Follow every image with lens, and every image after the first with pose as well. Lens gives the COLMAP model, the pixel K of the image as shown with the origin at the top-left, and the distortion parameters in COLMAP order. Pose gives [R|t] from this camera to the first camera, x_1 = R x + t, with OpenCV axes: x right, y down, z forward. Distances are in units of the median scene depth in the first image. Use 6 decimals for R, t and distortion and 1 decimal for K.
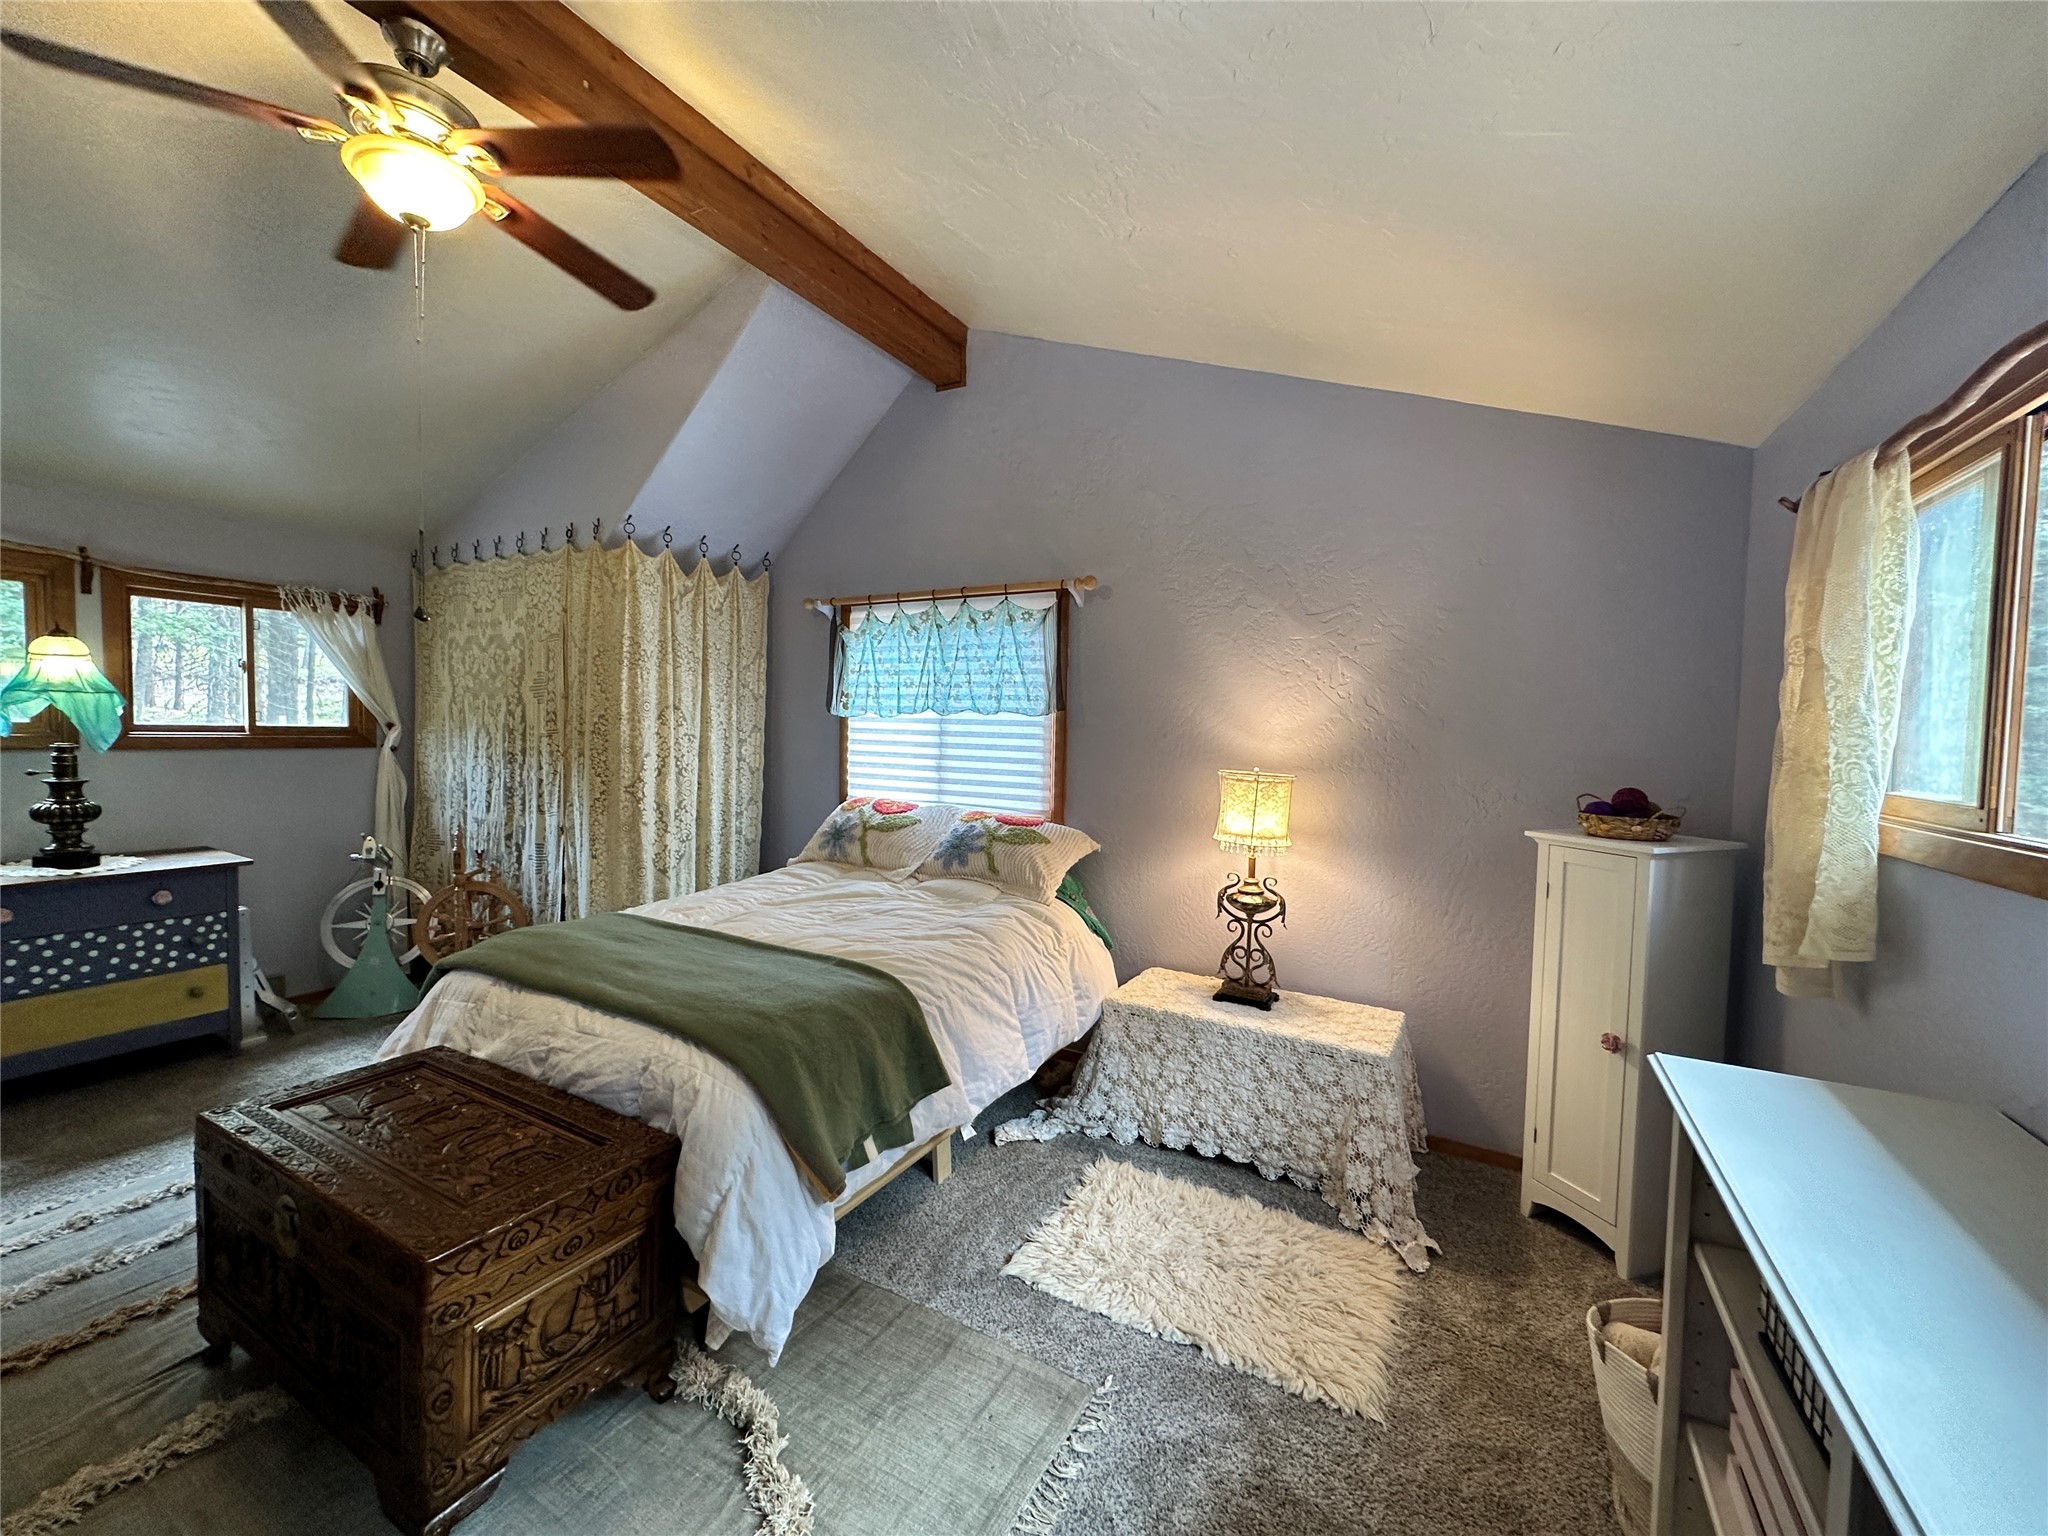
lens RADIAL K [[821.9, 0, 1020.8], [0, 821.9, 768.7], [0, 0, 1]] dist [-0.007161, -0.000455]
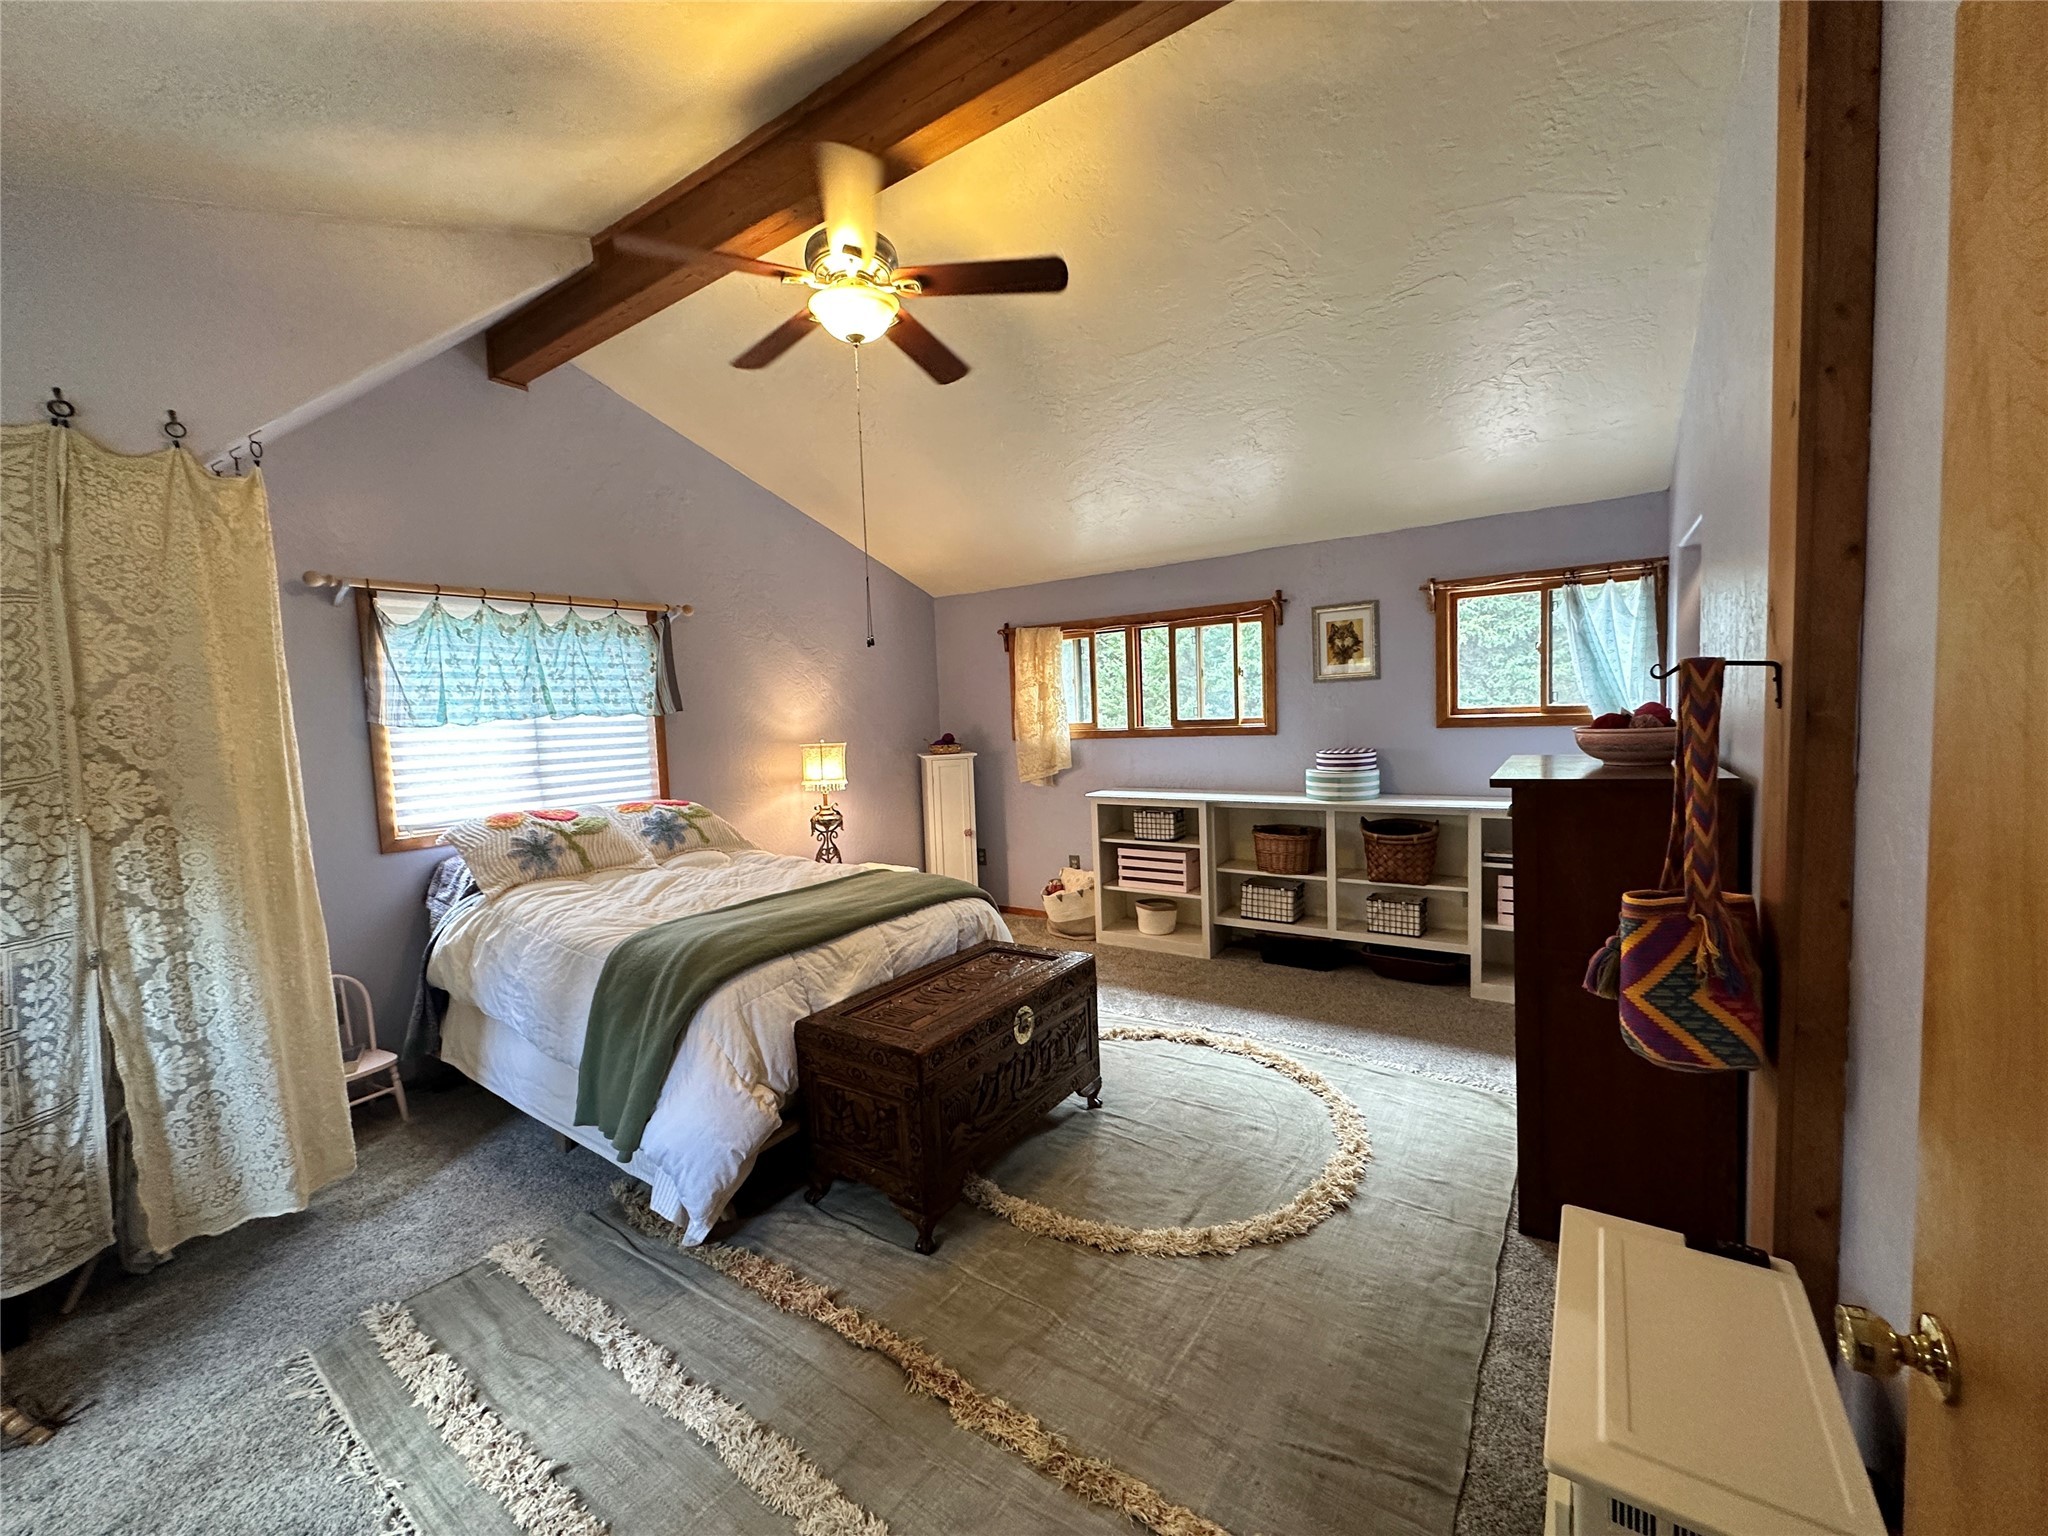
lens RADIAL K [[821.9, 0, 1025.7], [0, 821.9, 766.9], [0, 0, 1]] dist [-0.007161, -0.000455]
pose [[0.081177, -0.093524, 0.992302, -1.100386], [0.093398, 0.991921, 0.085848, -0.041862], [-0.992314, 0.085710, 0.089256, 0.361620]]
